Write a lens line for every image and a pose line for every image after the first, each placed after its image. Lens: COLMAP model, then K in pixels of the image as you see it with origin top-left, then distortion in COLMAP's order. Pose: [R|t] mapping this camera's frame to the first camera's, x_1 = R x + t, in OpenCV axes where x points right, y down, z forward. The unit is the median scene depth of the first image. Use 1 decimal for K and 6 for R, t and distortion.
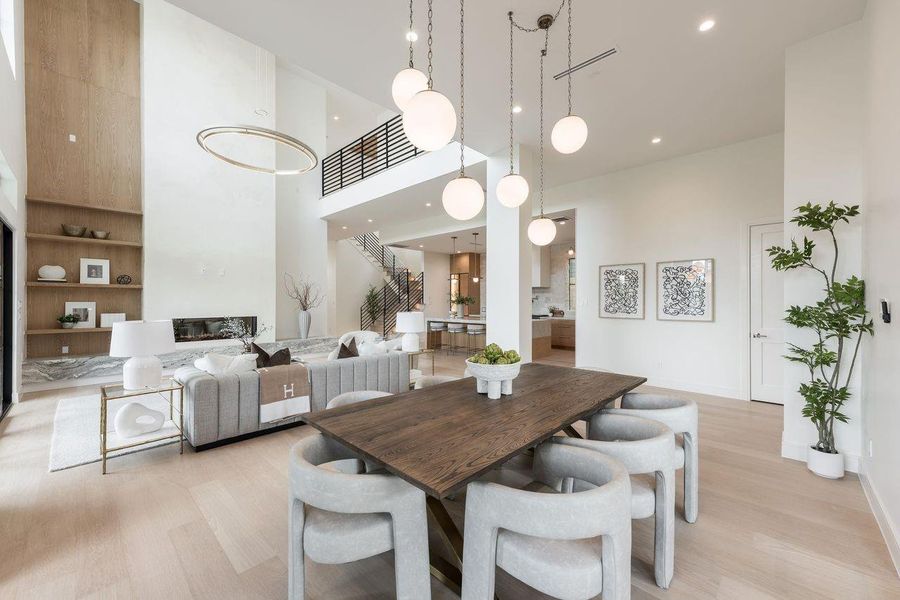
lens RADIAL K [[358.1, 0, 450.1], [0, 358.1, 299.4], [0, 0, 1]] dist [0.001358, 0.000871]
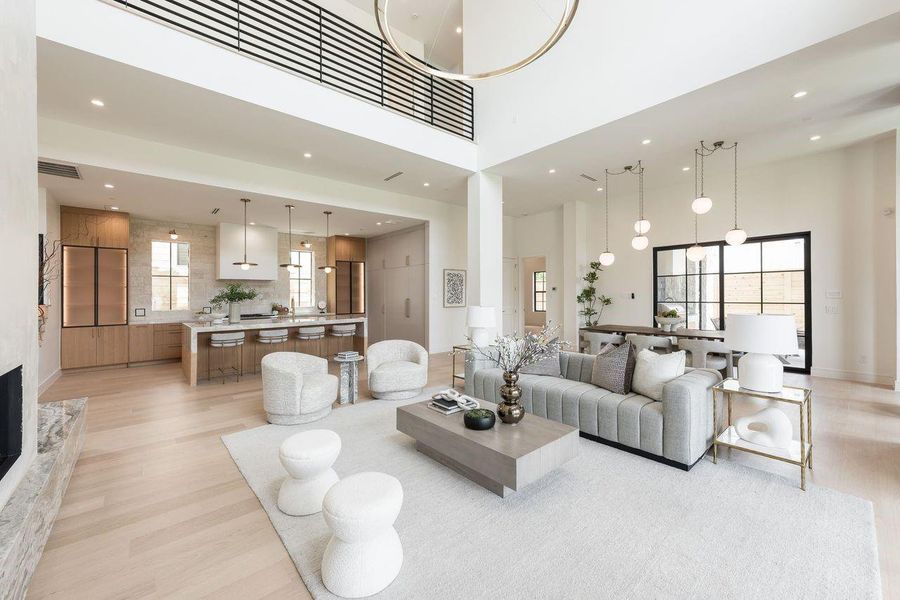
lens RADIAL K [[358.1, 0, 449.0], [0, 358.1, 296.3], [0, 0, 1]] dist [0.001358, 0.000871]
pose [[0.095525, -0.003099, 0.995422, -0.920552], [0.006161, 0.999978, 0.002522, 0.005624], [-0.995408, 0.005892, 0.095542, 0.861299]]
